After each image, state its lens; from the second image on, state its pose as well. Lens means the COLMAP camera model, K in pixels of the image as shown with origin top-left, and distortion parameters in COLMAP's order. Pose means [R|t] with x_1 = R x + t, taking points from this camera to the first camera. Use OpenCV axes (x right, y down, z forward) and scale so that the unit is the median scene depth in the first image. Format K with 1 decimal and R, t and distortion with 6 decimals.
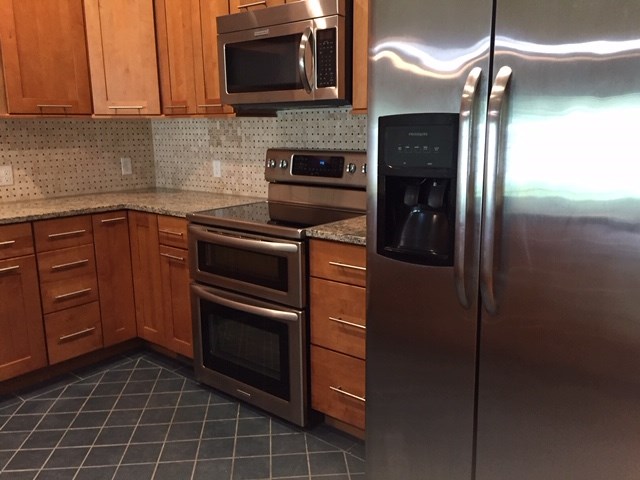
lens RADIAL K [[544.9, 0, 320.6], [0, 544.9, 234.4], [0, 0, 1]] dist [0.085645, -0.107788]
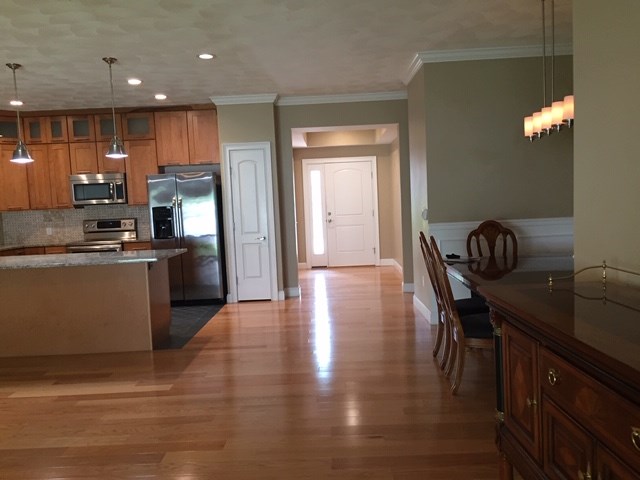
lens RADIAL K [[544.9, 0, 313.7], [0, 544.9, 235.6], [0, 0, 1]] dist [0.085645, -0.107788]
pose [[0.781915, -0.069194, 0.619533, -0.885365], [0.159917, 0.982828, -0.092062, 0.340057], [-0.602524, 0.171058, 0.779554, -1.738158]]
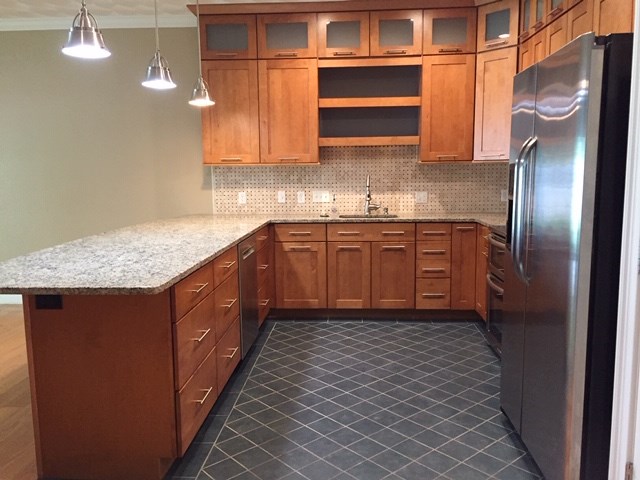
lens RADIAL K [[544.9, 0, 320.7], [0, 544.9, 237.9], [0, 0, 1]] dist [0.085645, -0.107788]
pose [[0.592652, 0.105815, -0.798478, 0.612215], [-0.151583, 0.988272, 0.018458, 0.033909], [0.791066, 0.110096, 0.601742, -0.242652]]
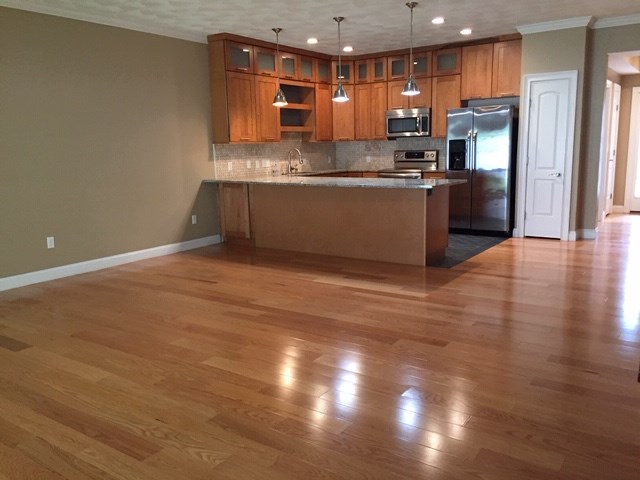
lens RADIAL K [[544.9, 0, 318.7], [0, 544.9, 235.3], [0, 0, 1]] dist [0.085645, -0.107788]
pose [[0.996609, -0.027726, 0.077472, -0.765731], [0.030245, 0.999045, -0.031541, 0.394915], [-0.076523, 0.033777, 0.996495, -1.971488]]
